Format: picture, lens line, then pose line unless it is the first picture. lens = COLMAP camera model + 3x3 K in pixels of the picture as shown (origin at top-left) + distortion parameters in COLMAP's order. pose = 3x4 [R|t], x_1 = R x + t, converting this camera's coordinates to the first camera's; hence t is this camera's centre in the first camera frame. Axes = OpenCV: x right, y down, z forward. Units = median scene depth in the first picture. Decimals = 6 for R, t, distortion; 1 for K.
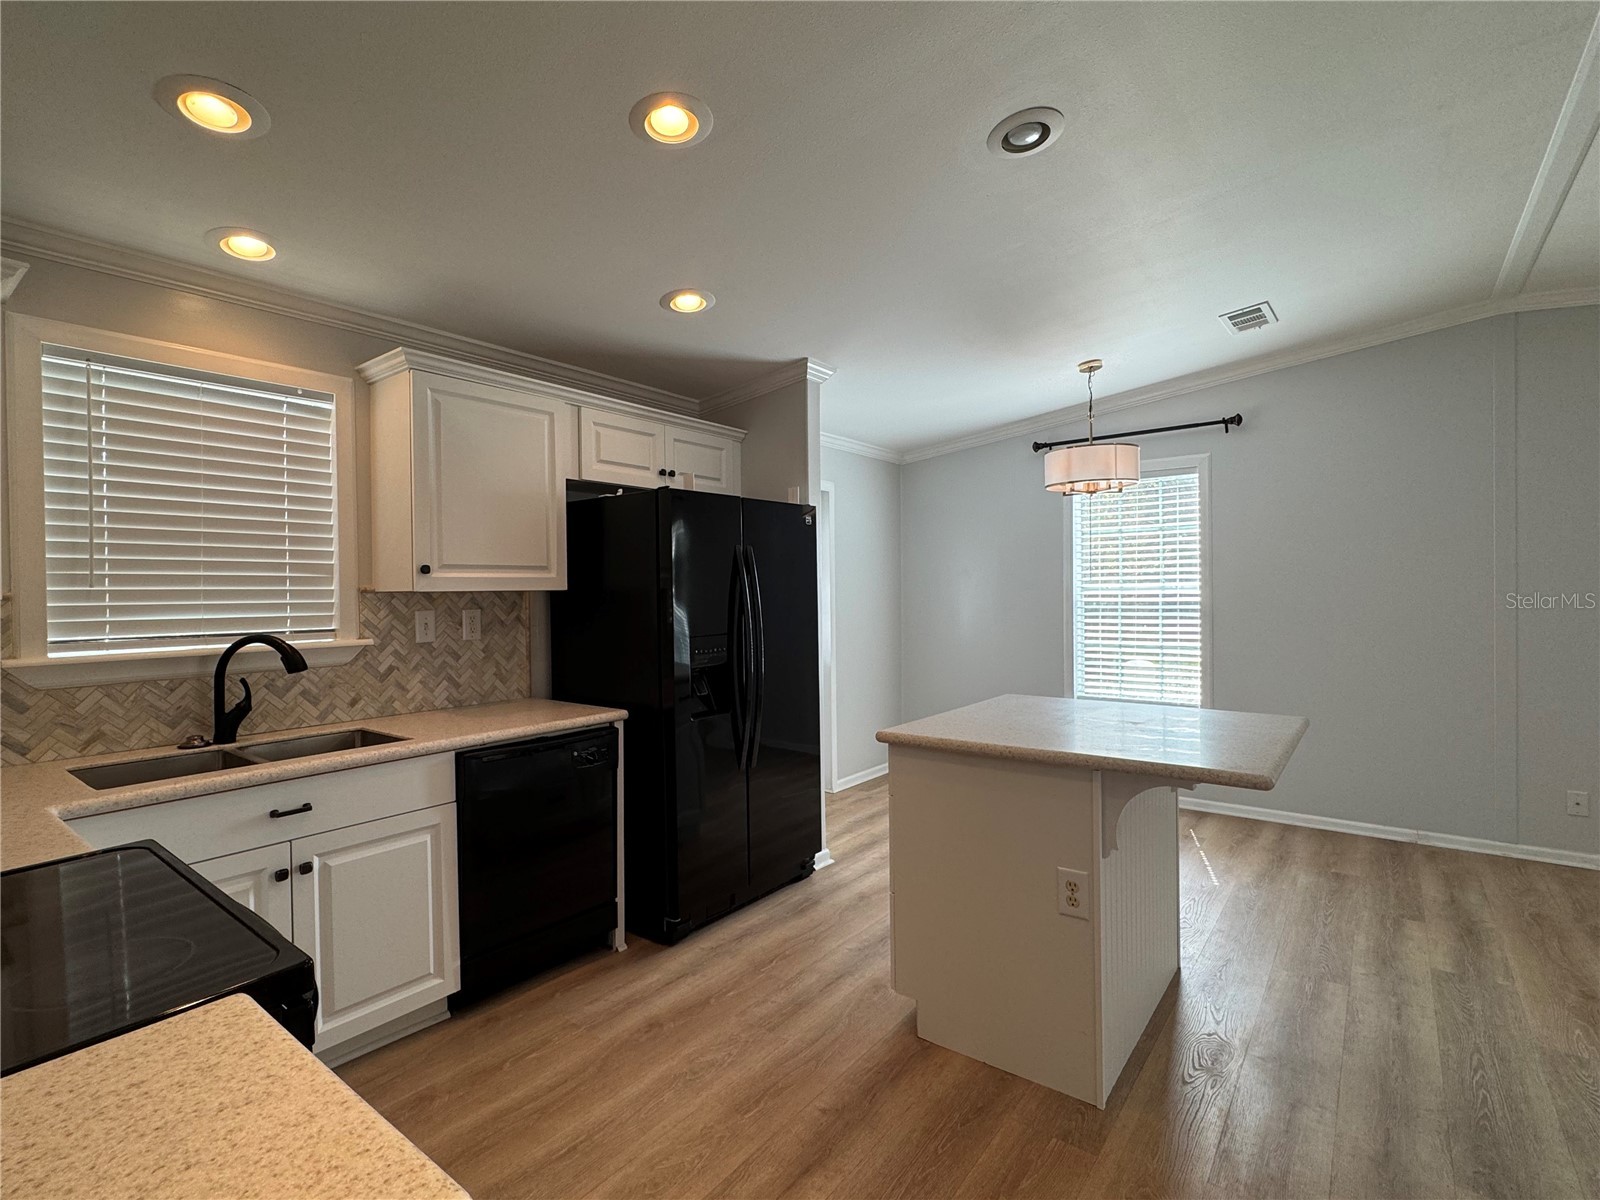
lens RADIAL K [[762.4, 0, 800.1], [0, 762.4, 597.4], [0, 0, 1]] dist [-0.003865, 0.000487]
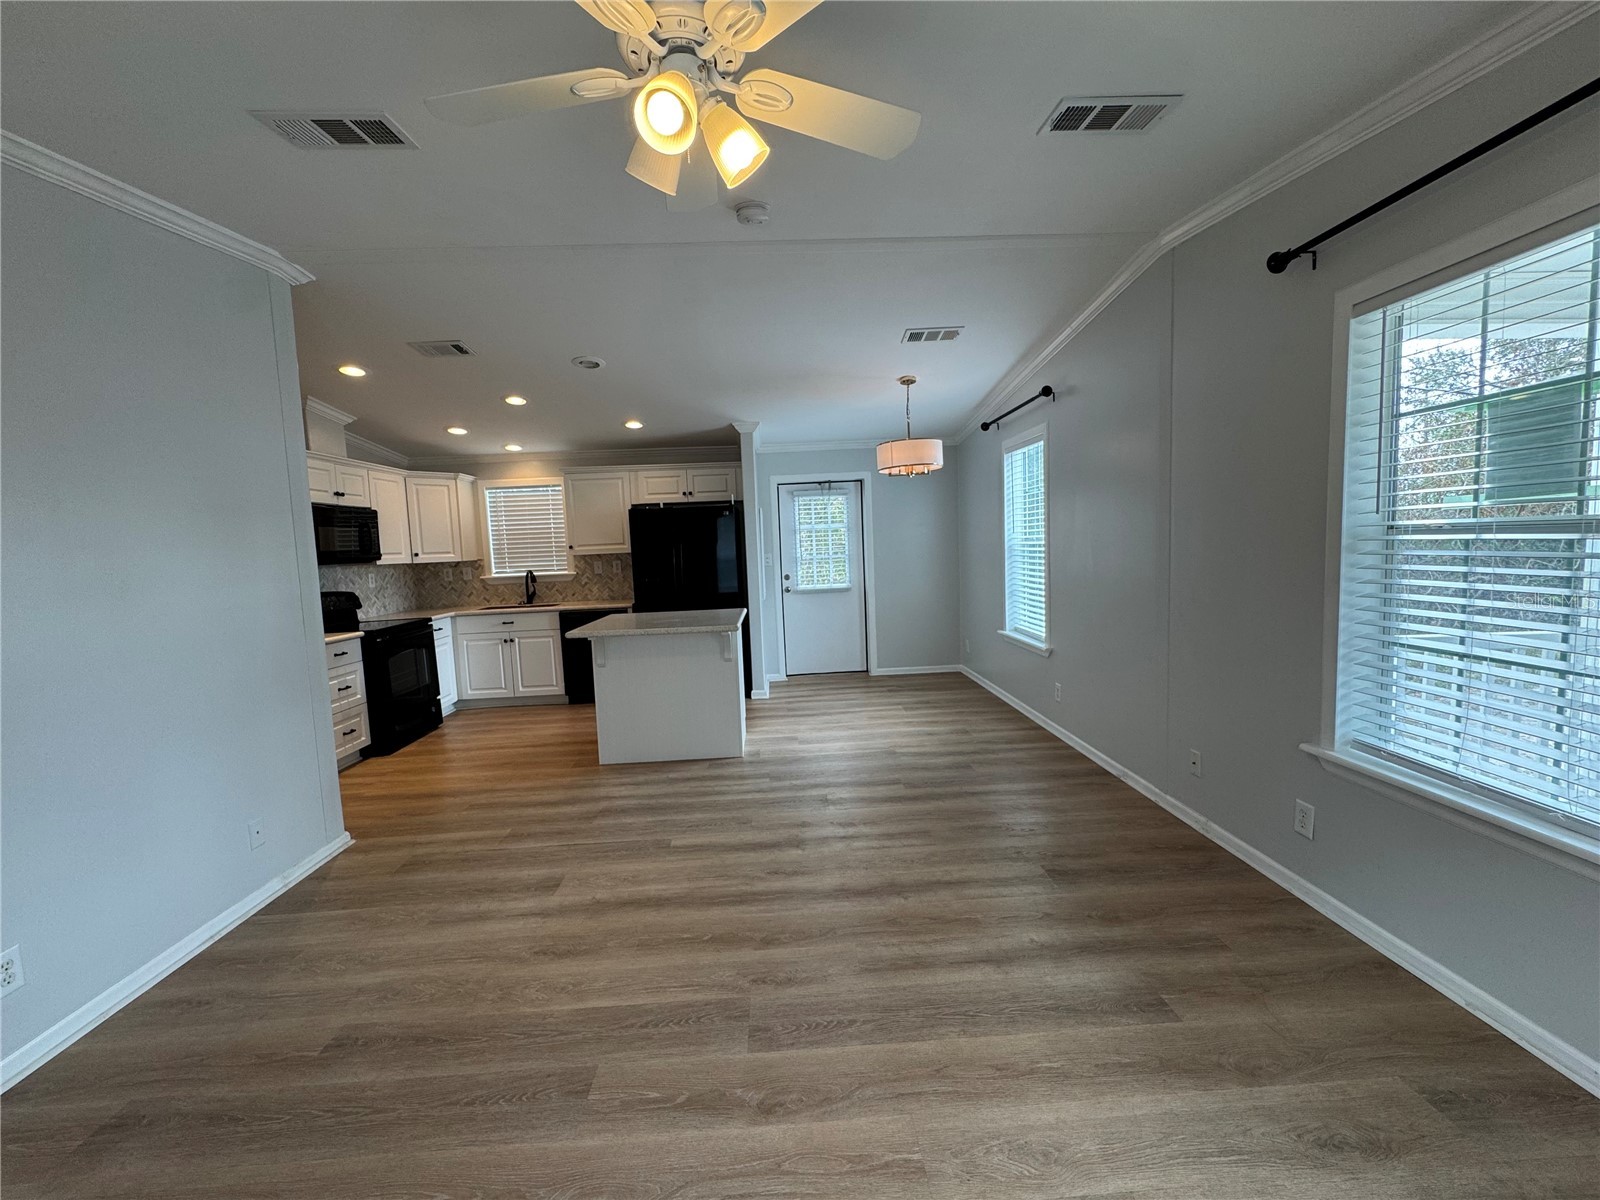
lens RADIAL K [[637.8, 0, 800.7], [0, 637.8, 597.7], [0, 0, 1]] dist [-0.004621, 0.001179]
pose [[0.643492, 0.049339, -0.763861, 1.685991], [0.026852, 0.995851, 0.086945, -0.030719], [0.764982, -0.076459, 0.639497, 0.139712]]
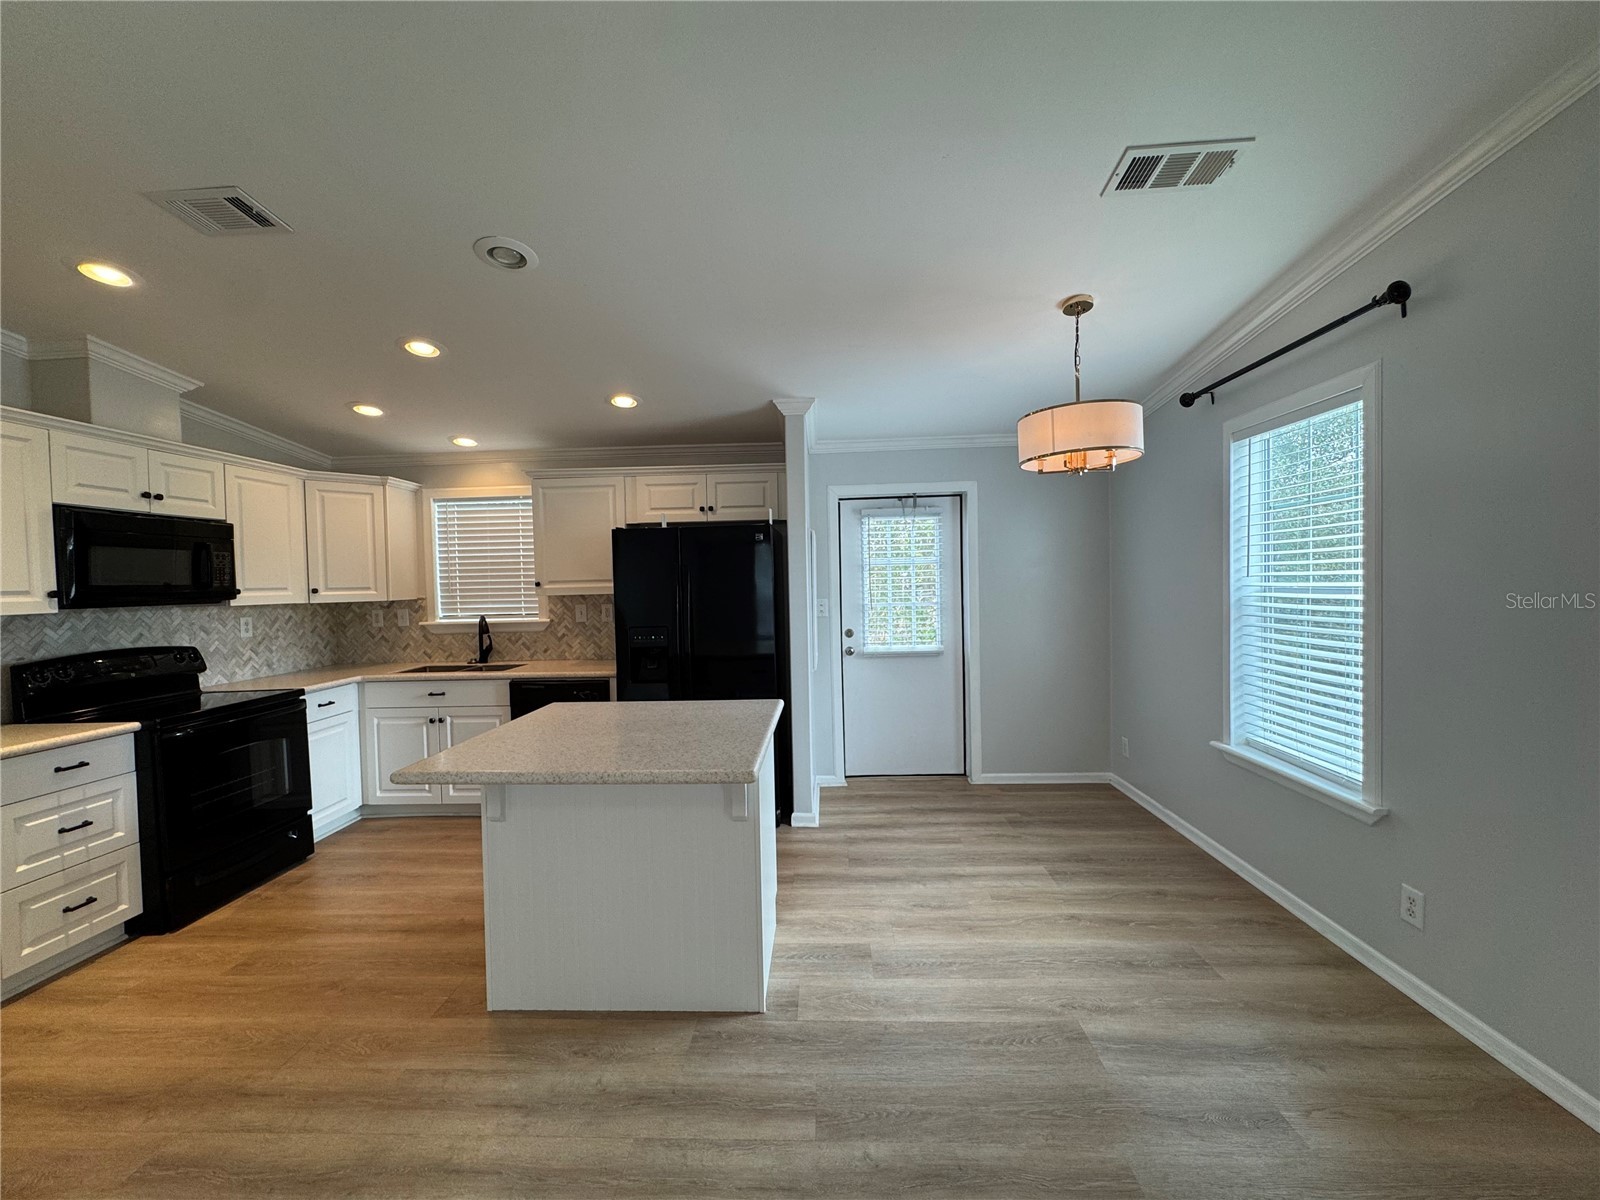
lens RADIAL K [[637.8, 0, 800.7], [0, 637.8, 597.7], [0, 0, 1]] dist [-0.004621, 0.001179]
pose [[0.577480, 0.020477, -0.816148, 1.104108], [0.007783, 0.999502, 0.030585, -0.043177], [0.816368, -0.024014, 0.577033, 0.576246]]
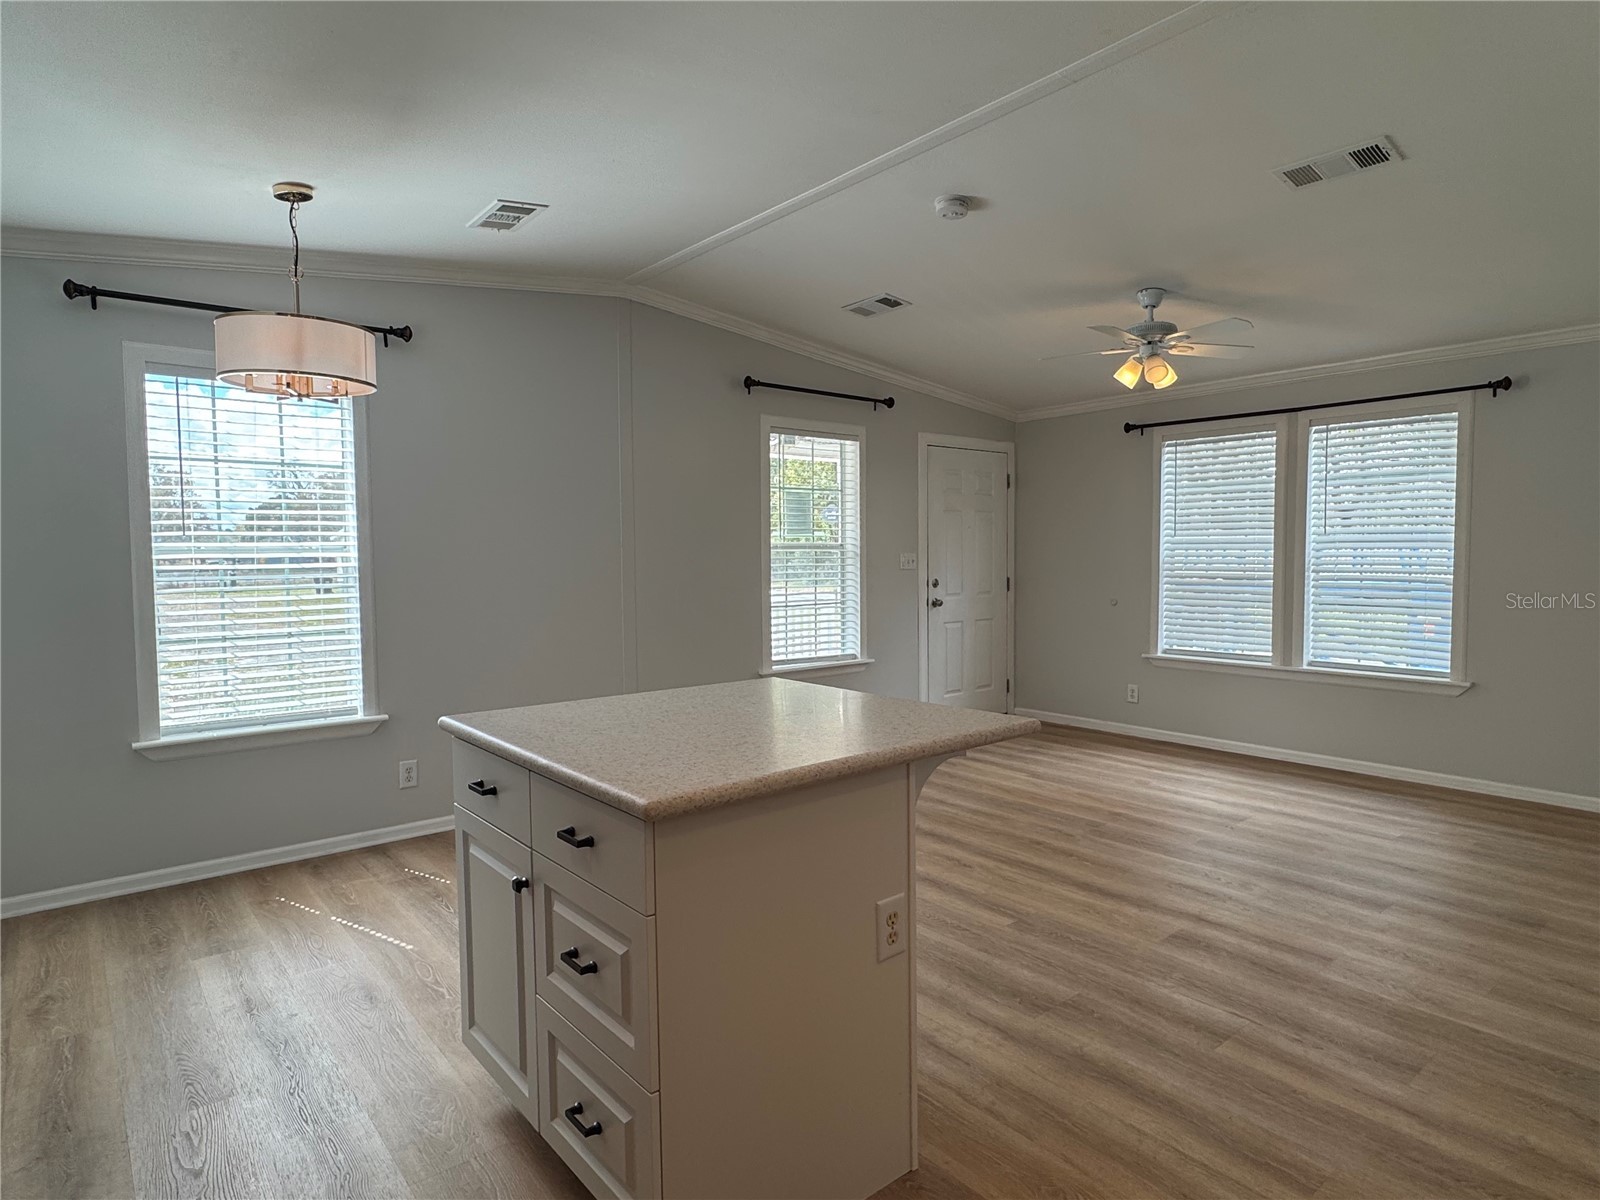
lens RADIAL K [[902.8, 0, 797.2], [0, 902.8, 600.3], [0, 0, 1]] dist [-0.000634, -0.002064]
pose [[0.221734, -0.042190, 0.974194, -0.386532], [0.014322, 0.999097, 0.040009, 0.013288], [-0.975002, 0.005081, 0.222138, 0.632593]]
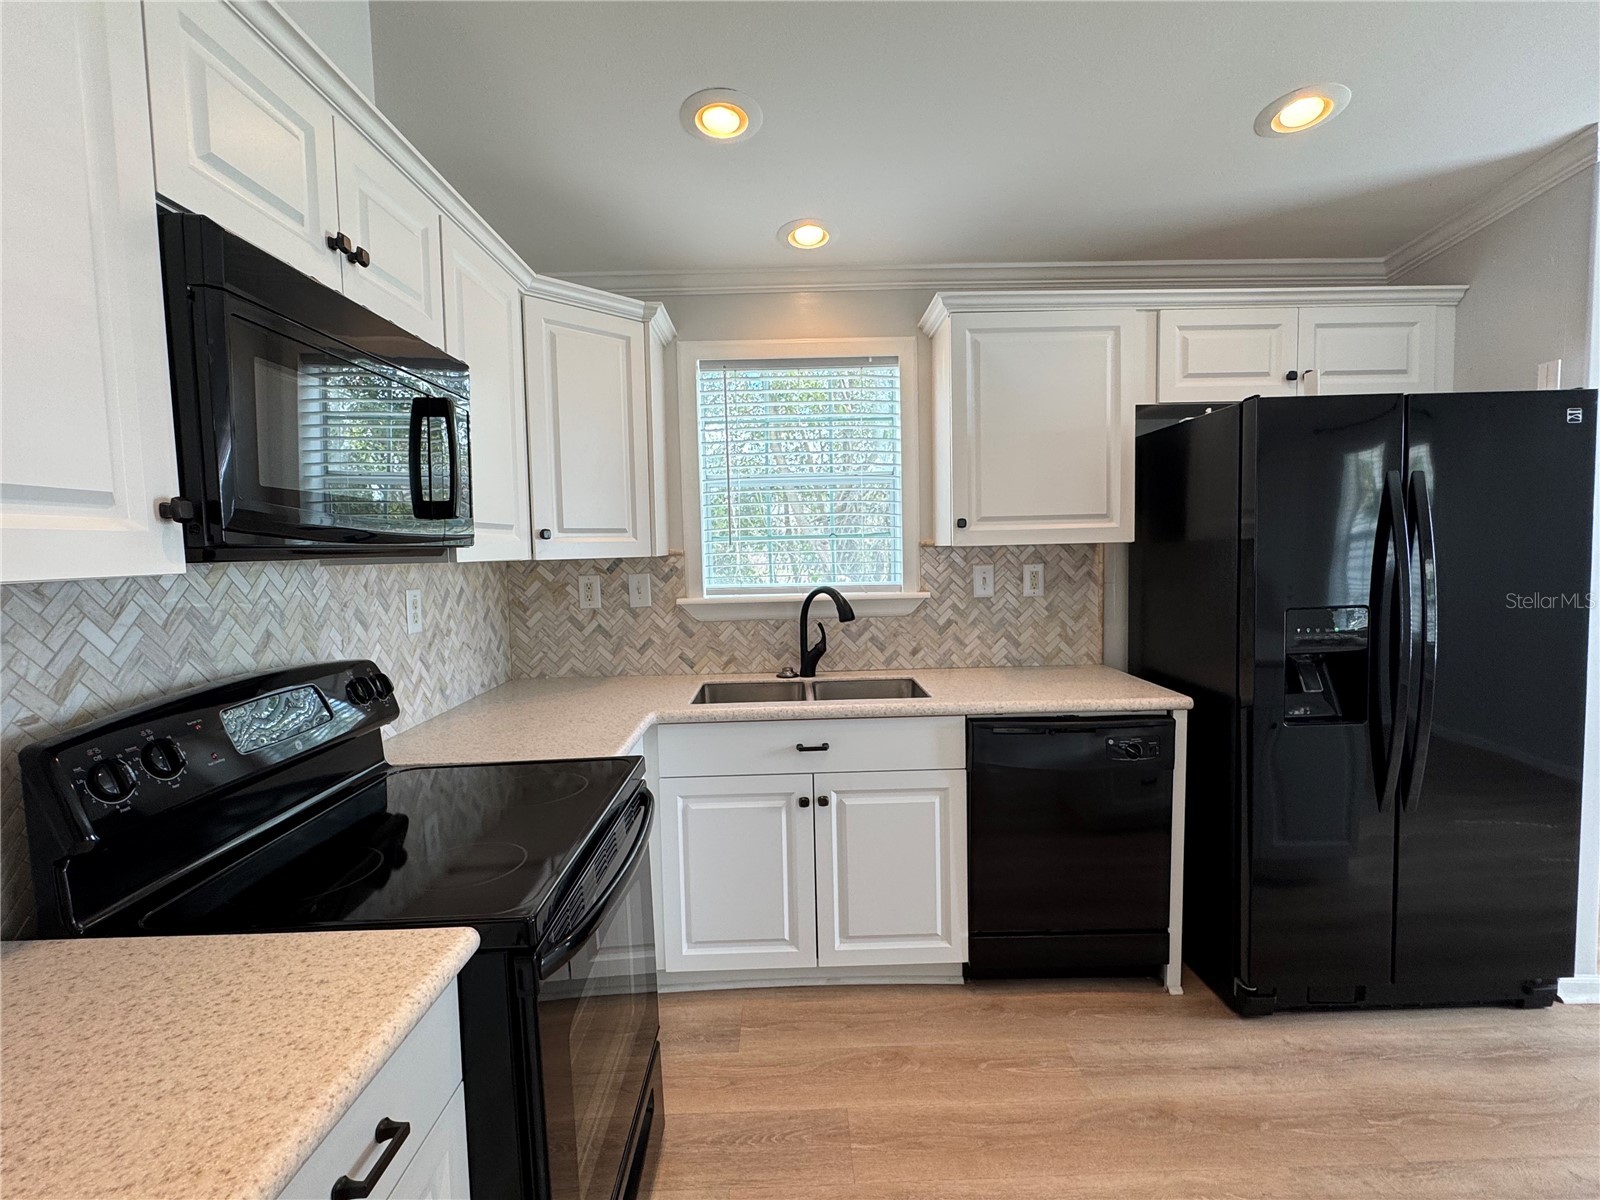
lens RADIAL K [[762.4, 0, 799.0], [0, 762.4, 598.6], [0, 0, 1]] dist [-0.003865, 0.000487]
pose [[0.620728, 0.051722, -0.782318, 0.128973], [0.007766, 0.997367, 0.072101, -0.011840], [0.783988, -0.050831, 0.618692, 0.223035]]
